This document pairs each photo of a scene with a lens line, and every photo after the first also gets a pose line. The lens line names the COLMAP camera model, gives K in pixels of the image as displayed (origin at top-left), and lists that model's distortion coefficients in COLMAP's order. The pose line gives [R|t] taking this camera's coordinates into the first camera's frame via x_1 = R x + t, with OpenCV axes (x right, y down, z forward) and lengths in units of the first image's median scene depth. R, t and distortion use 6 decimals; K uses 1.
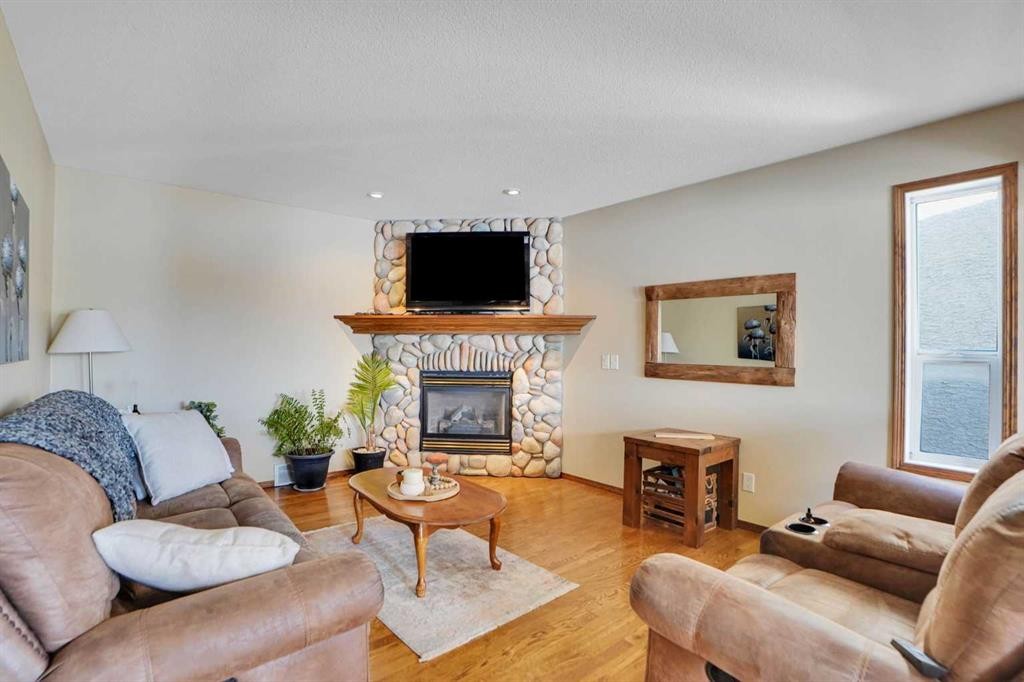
lens RADIAL K [[477.7, 0, 515.0], [0, 477.7, 341.2], [0, 0, 1]] dist [-0.034165, 0.009279]
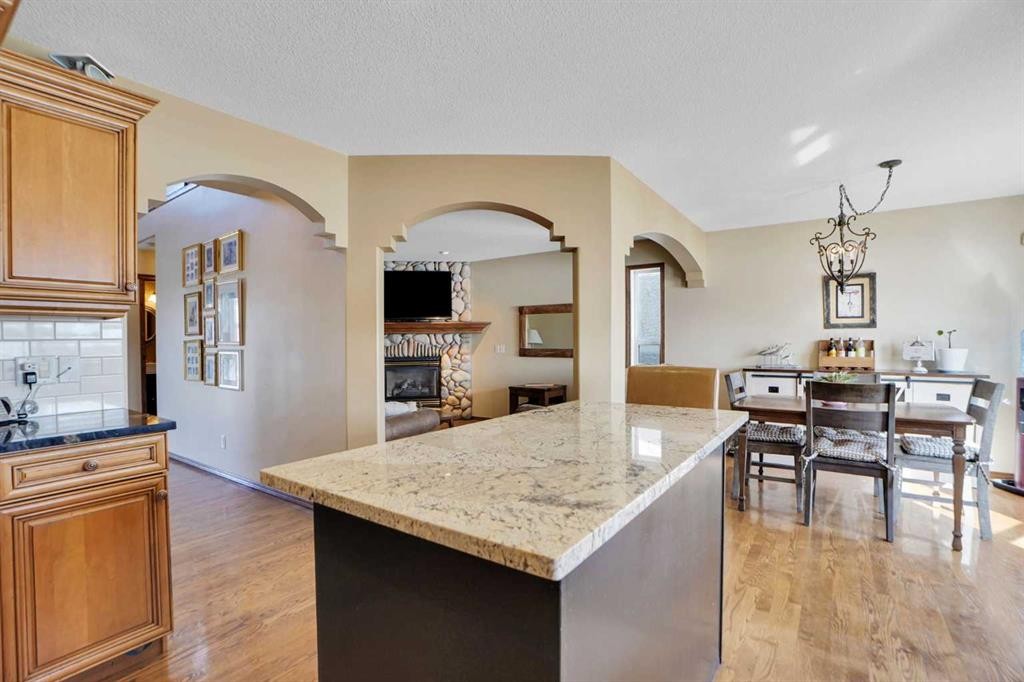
lens RADIAL K [[477.7, 0, 504.3], [0, 477.7, 338.9], [0, 0, 1]] dist [-0.034165, 0.009279]
pose [[0.972615, -0.016142, 0.231859, -0.172650], [0.014194, 0.999849, 0.010070, -0.009078], [-0.231987, -0.006503, 0.972697, -0.642007]]
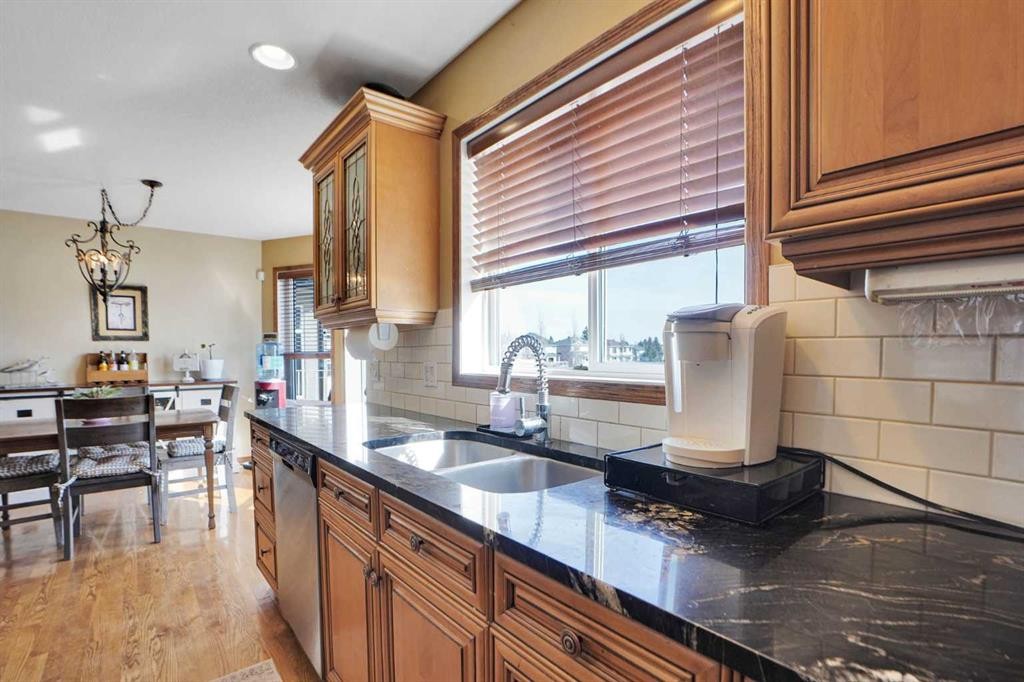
lens RADIAL K [[477.7, 0, 511.4], [0, 477.7, 367.0], [0, 0, 1]] dist [-0.034165, 0.009279]
pose [[0.041134, -0.050434, 0.997880, -0.162050], [-0.004944, 0.998703, 0.050679, -0.010478], [-0.999141, -0.007018, 0.040831, -0.686602]]
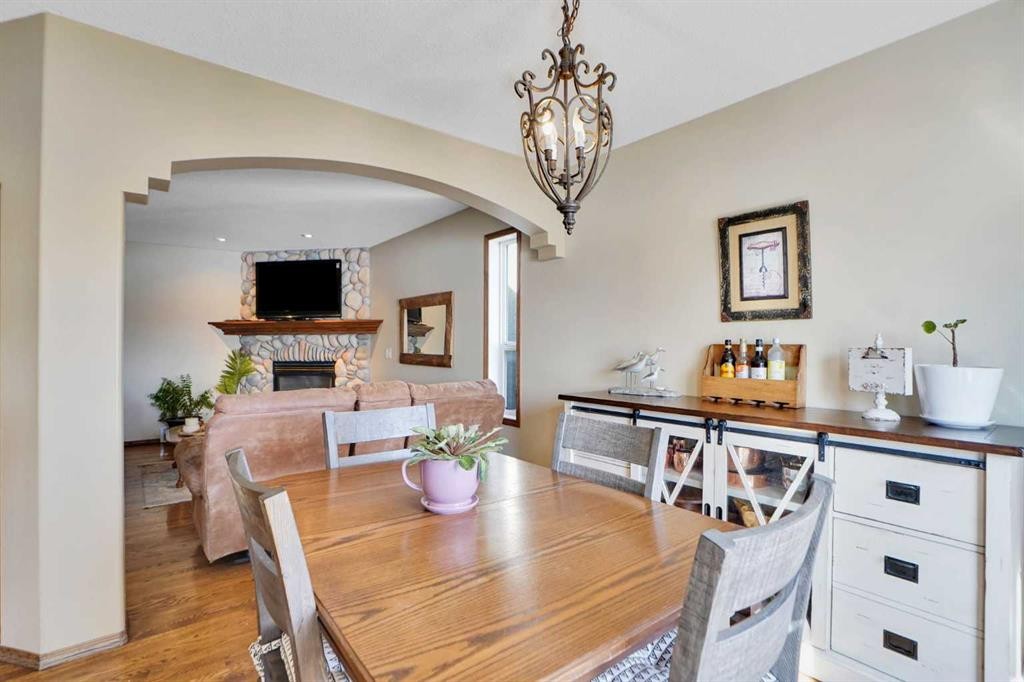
lens RADIAL K [[477.7, 0, 507.7], [0, 477.7, 336.8], [0, 0, 1]] dist [-0.034165, 0.009279]
pose [[0.998583, -0.012088, -0.051827, 0.561649], [0.011861, 0.999919, -0.004681, 0.005834], [0.051879, 0.004060, 0.998645, -0.335229]]
